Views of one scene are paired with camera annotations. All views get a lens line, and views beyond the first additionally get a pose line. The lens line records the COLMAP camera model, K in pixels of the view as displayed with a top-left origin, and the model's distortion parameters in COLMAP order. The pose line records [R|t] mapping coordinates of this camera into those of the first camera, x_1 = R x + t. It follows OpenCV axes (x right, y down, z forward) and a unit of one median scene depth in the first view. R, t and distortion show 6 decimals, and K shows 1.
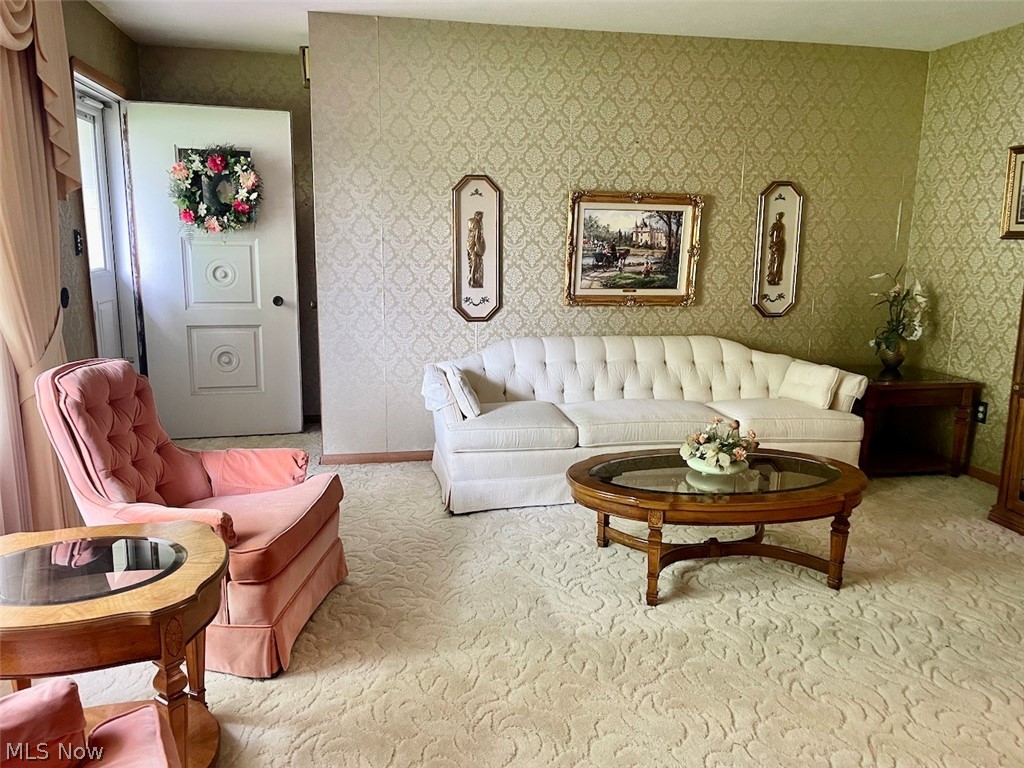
lens RADIAL K [[760.2, 0, 511.6], [0, 760.2, 386.9], [0, 0, 1]] dist [0.060719, -0.008237]
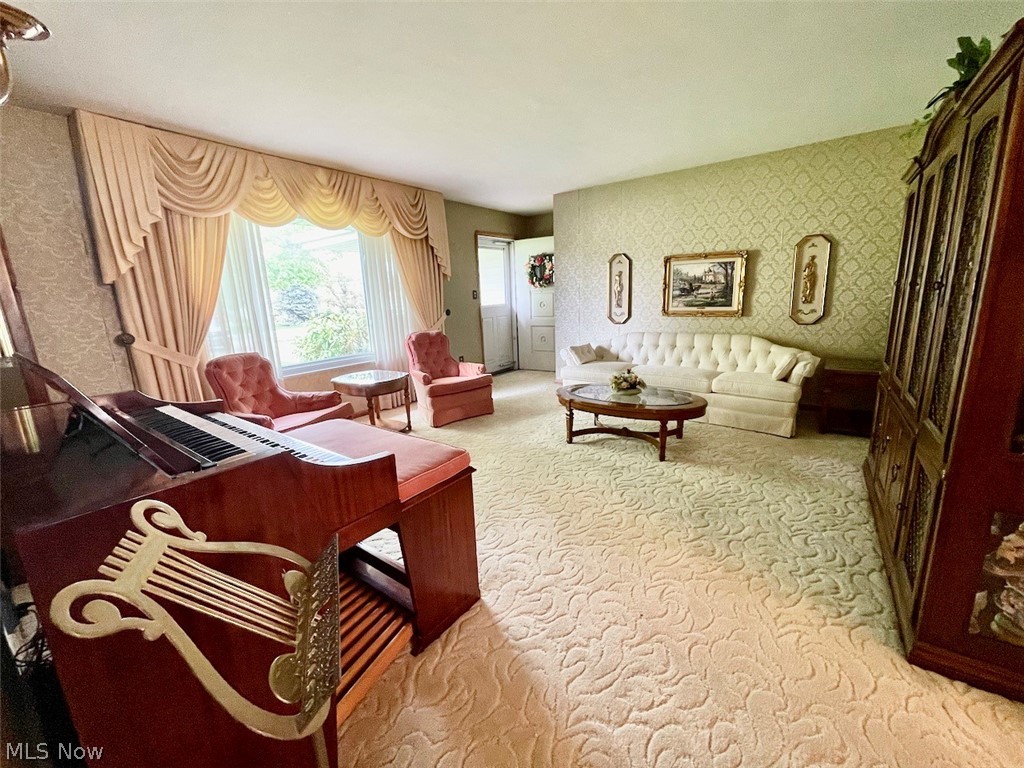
lens RADIAL K [[412.1, 0, 513.6], [0, 412.1, 383.5], [0, 0, 1]] dist [-0.002048, 0.000027]
pose [[0.689630, 0.113616, -0.715194, 0.569853], [-0.083162, 0.993507, 0.077639, 0.012114], [0.719371, 0.005934, 0.694601, 0.005767]]
